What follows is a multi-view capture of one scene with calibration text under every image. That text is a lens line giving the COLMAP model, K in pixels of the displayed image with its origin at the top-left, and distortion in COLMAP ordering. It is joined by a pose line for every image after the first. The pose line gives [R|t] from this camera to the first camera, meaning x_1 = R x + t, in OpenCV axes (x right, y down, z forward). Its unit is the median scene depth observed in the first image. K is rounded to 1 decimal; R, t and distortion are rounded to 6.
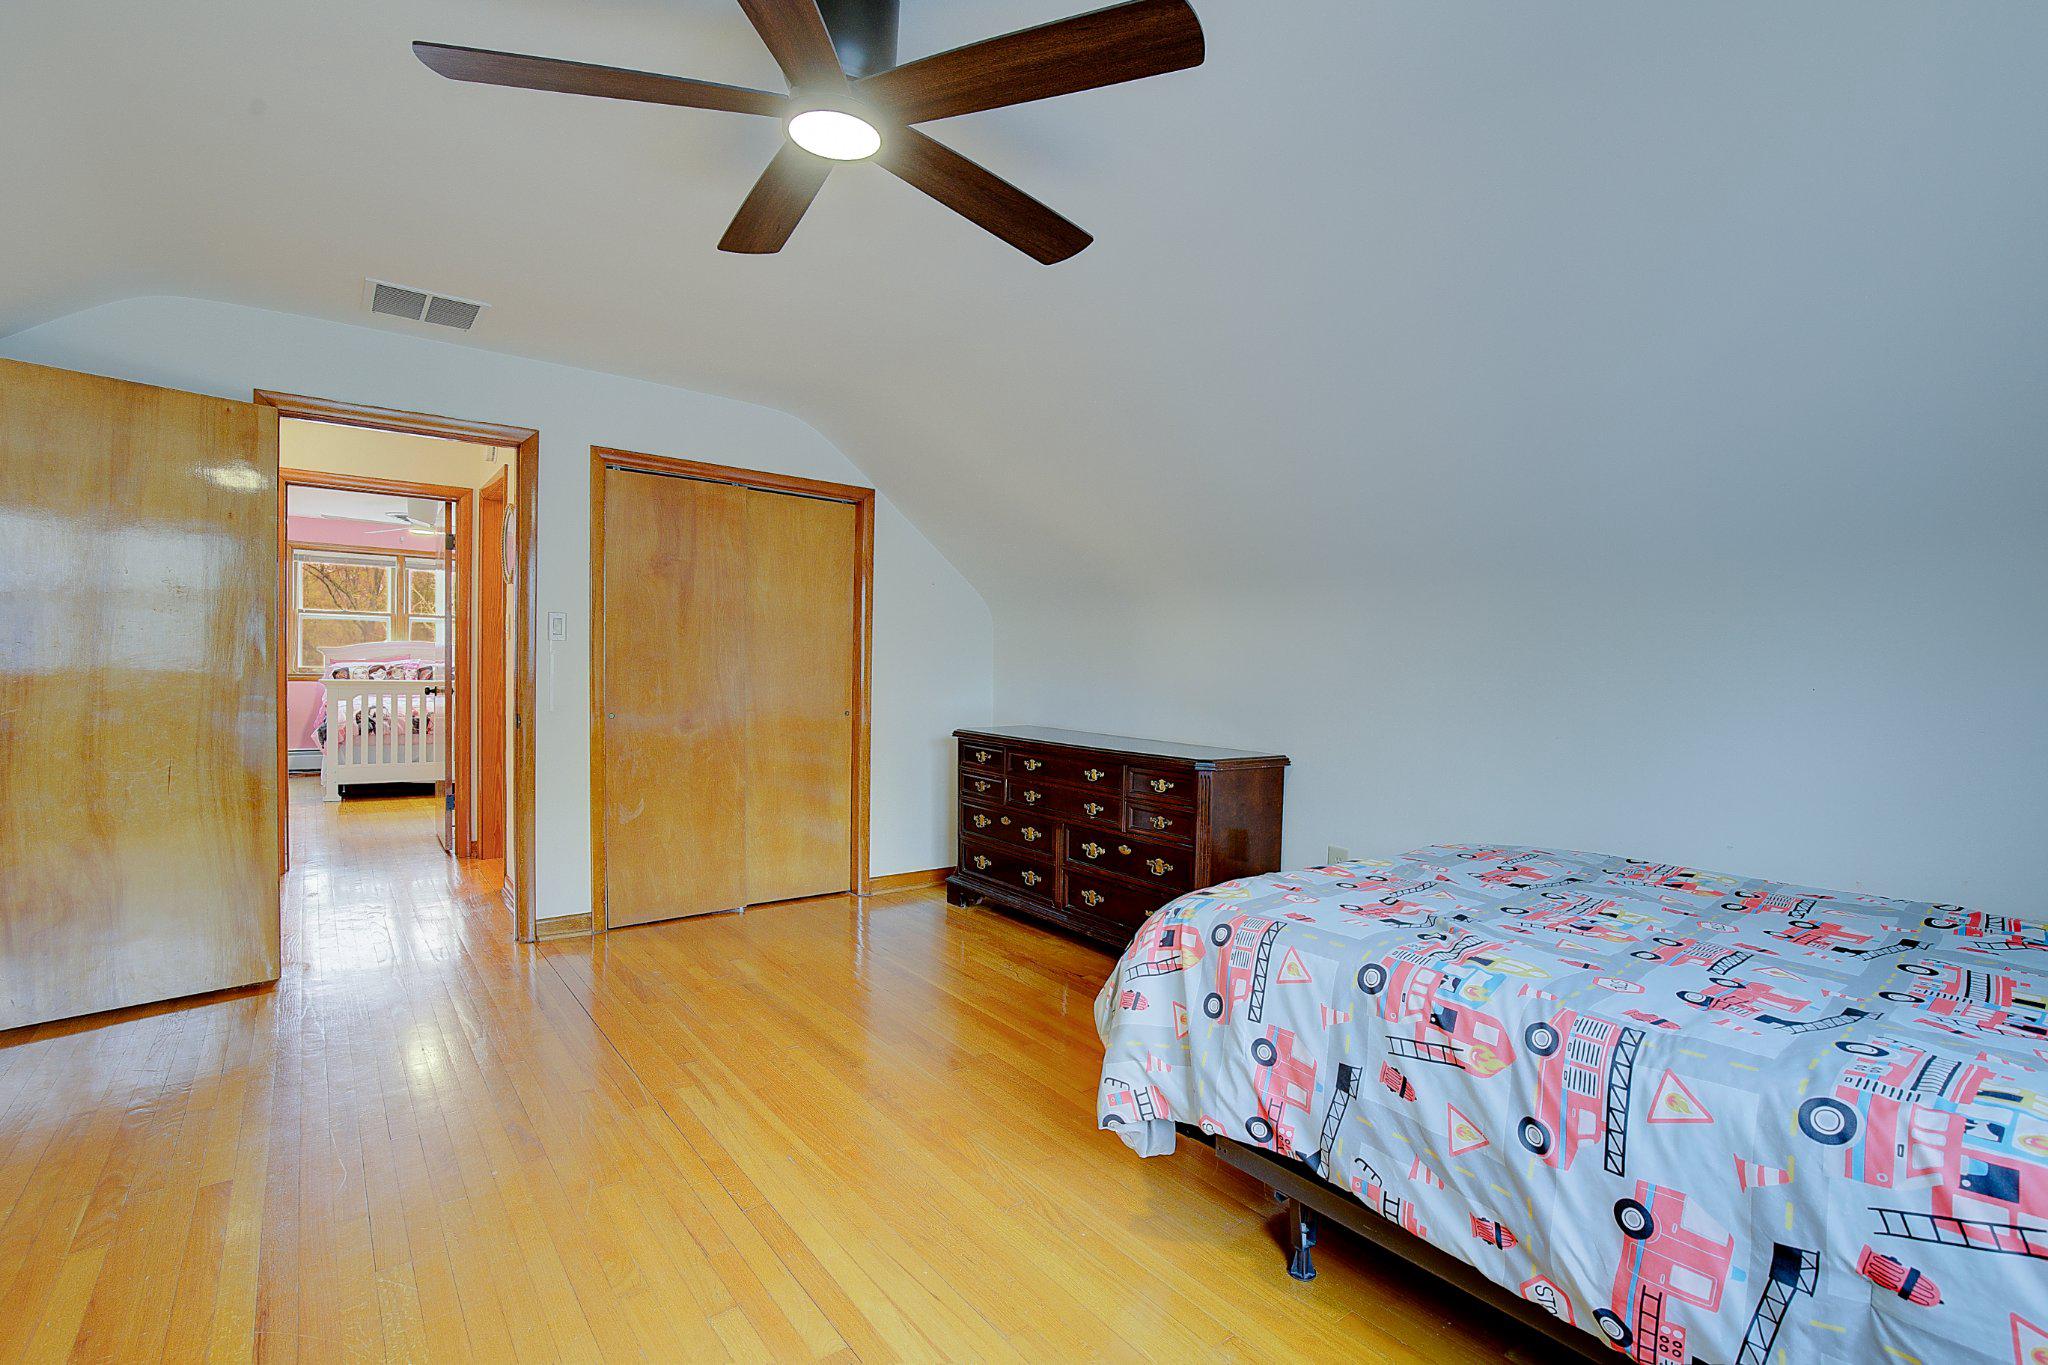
lens RADIAL K [[938.2, 0, 1039.1], [0, 938.2, 669.9], [0, 0, 1]] dist [-0.009872, 0.001002]
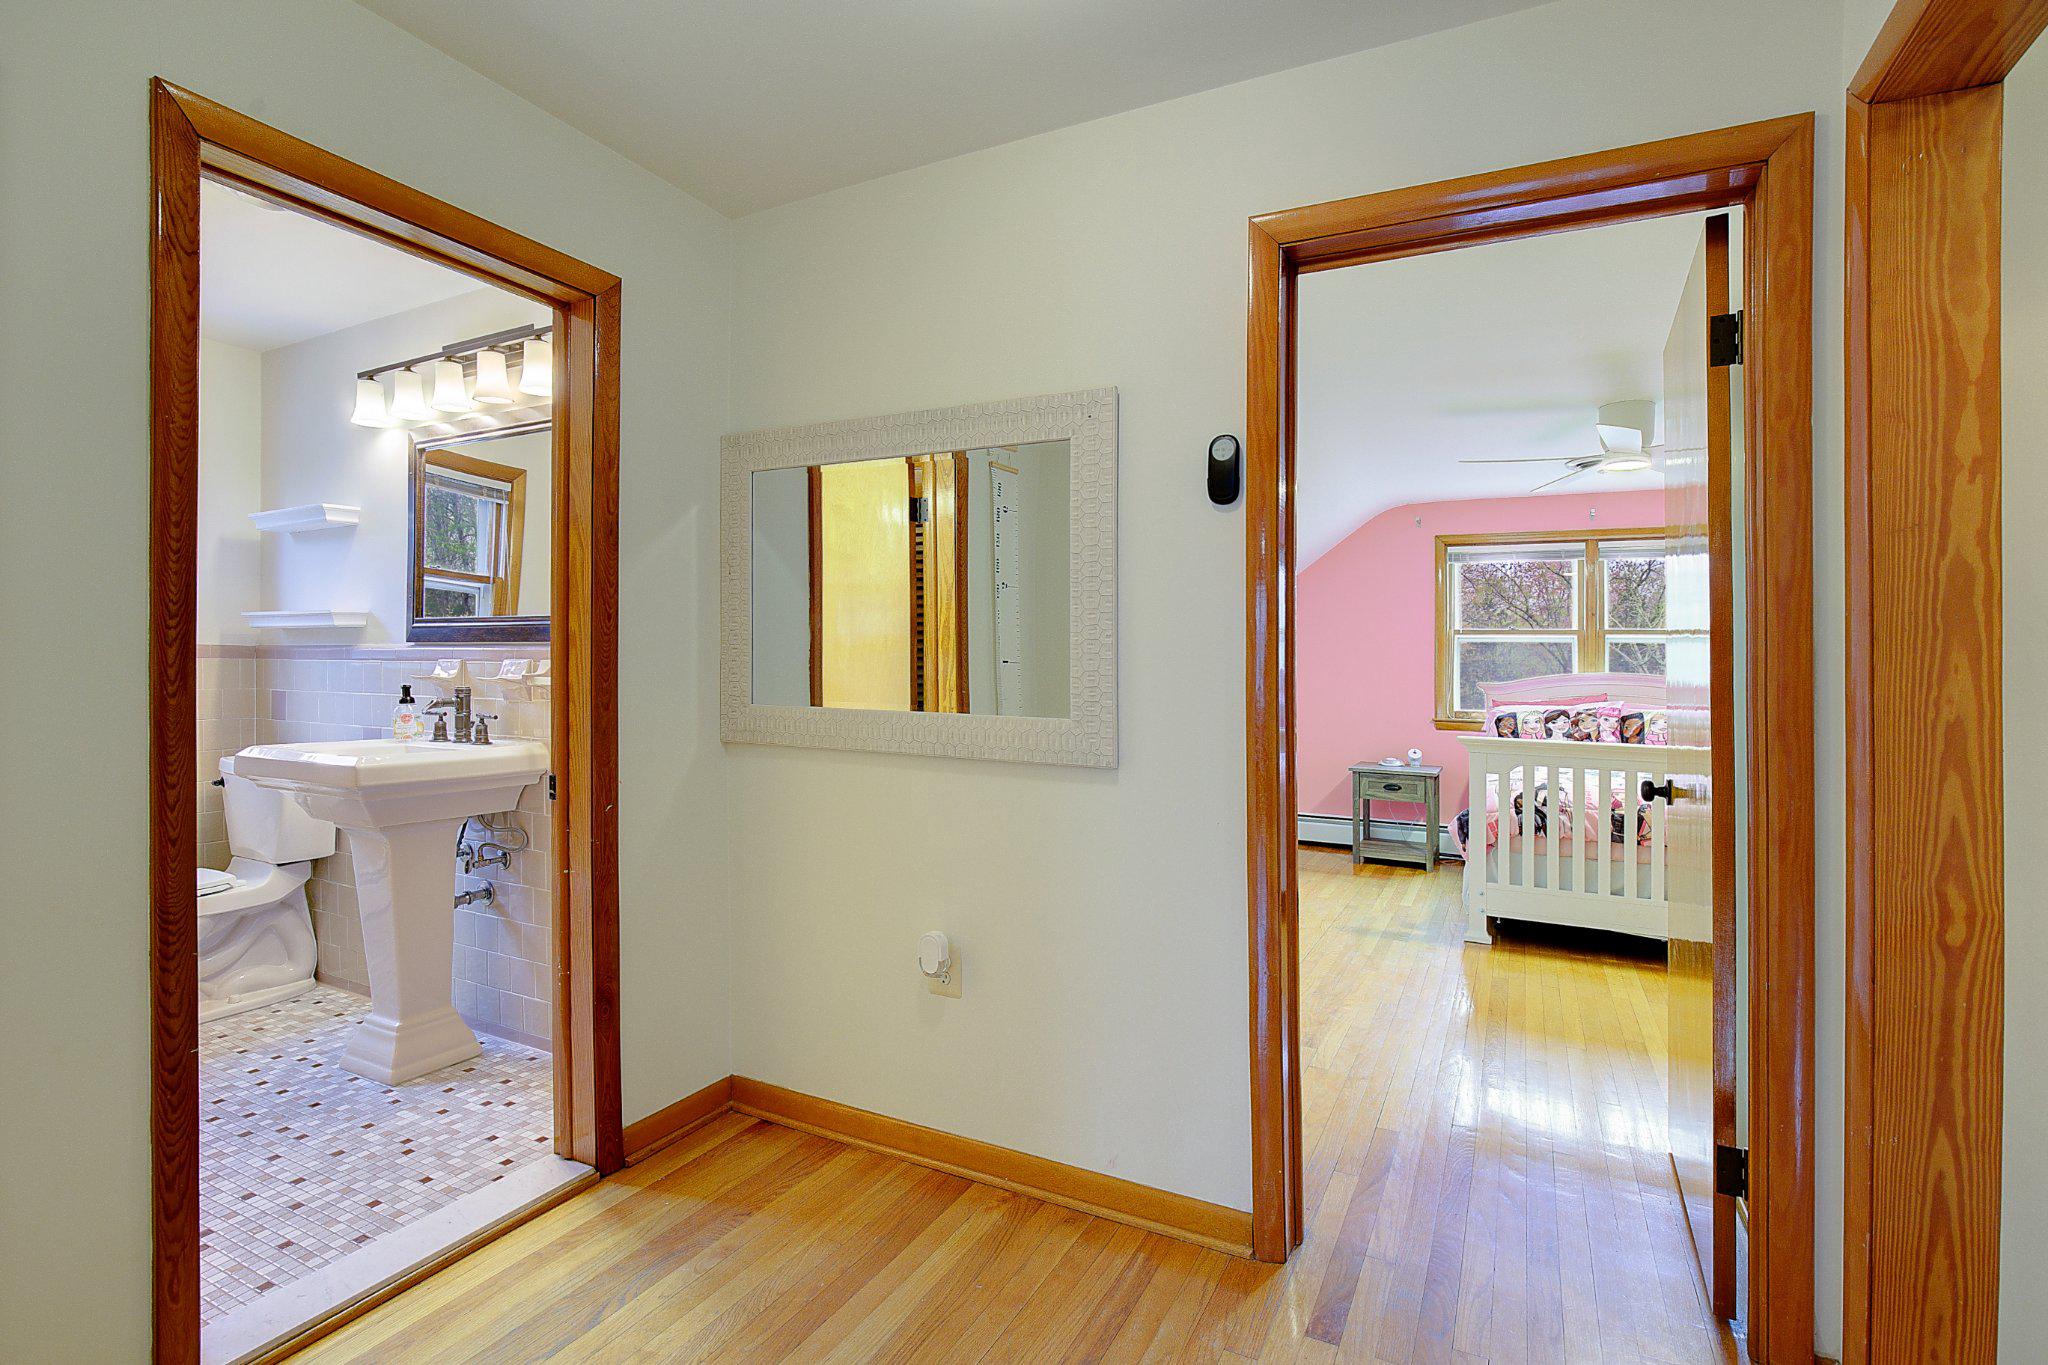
lens RADIAL K [[938.2, 0, 1031.5], [0, 938.2, 667.4], [0, 0, 1]] dist [-0.009872, 0.001002]
pose [[0.412139, -0.023864, -0.910809, -0.276933], [-0.015285, 0.999335, -0.033100, -0.007461], [0.910993, 0.027564, 0.411500, 0.413516]]
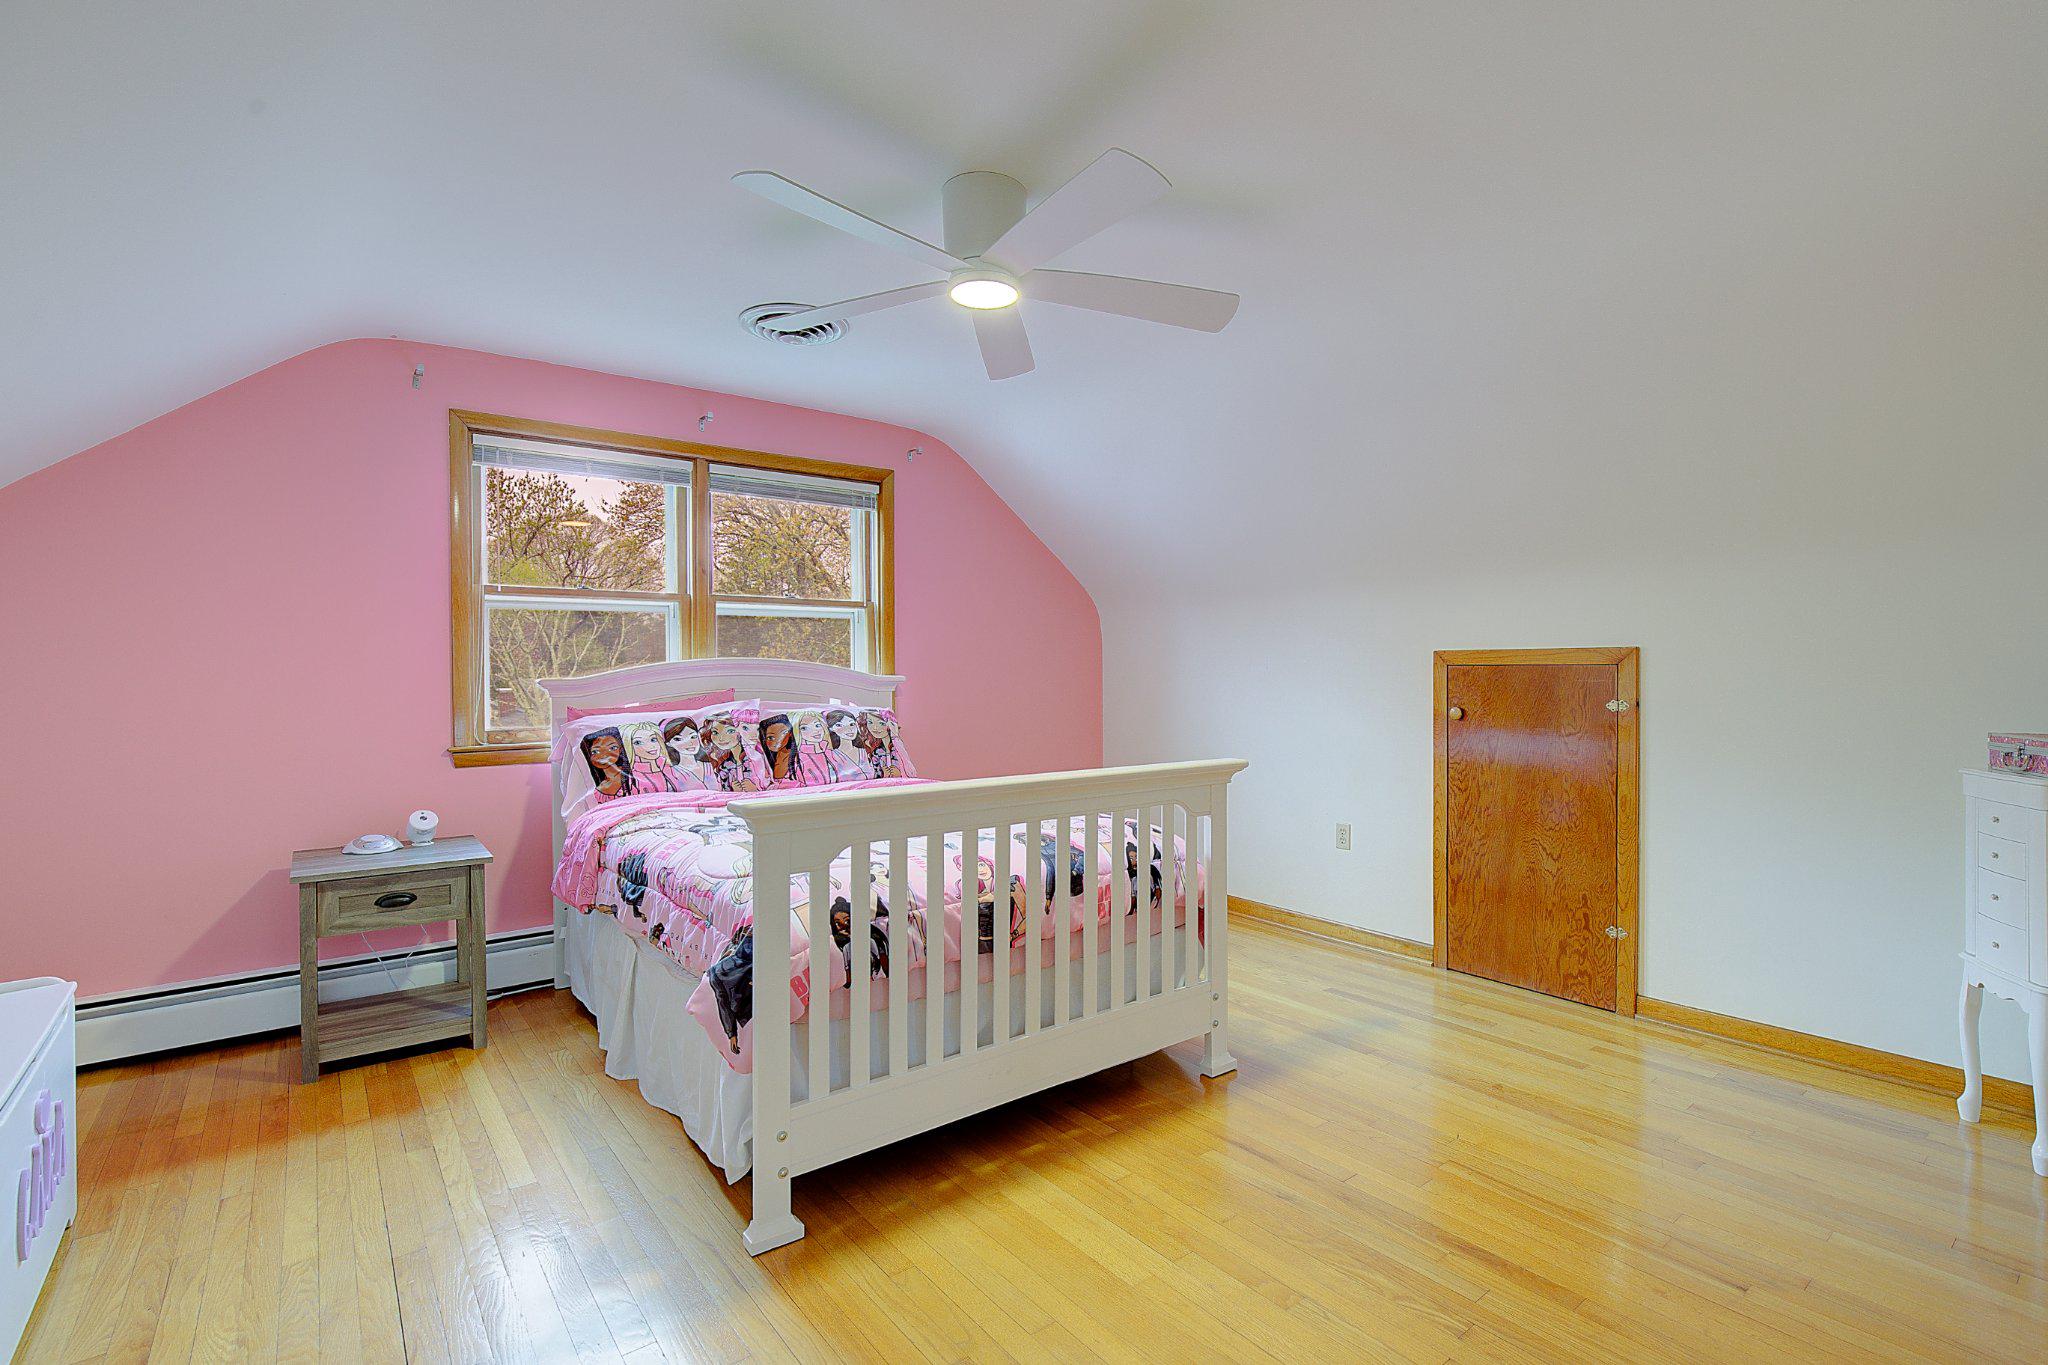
lens RADIAL K [[938.2, 0, 1042.3], [0, 938.2, 677.4], [0, 0, 1]] dist [-0.009872, 0.001002]
pose [[0.999330, -0.036268, -0.004940, -0.561945], [0.036259, 0.999341, -0.001946, -0.016436], [0.005008, 0.001766, 0.999986, 0.609601]]
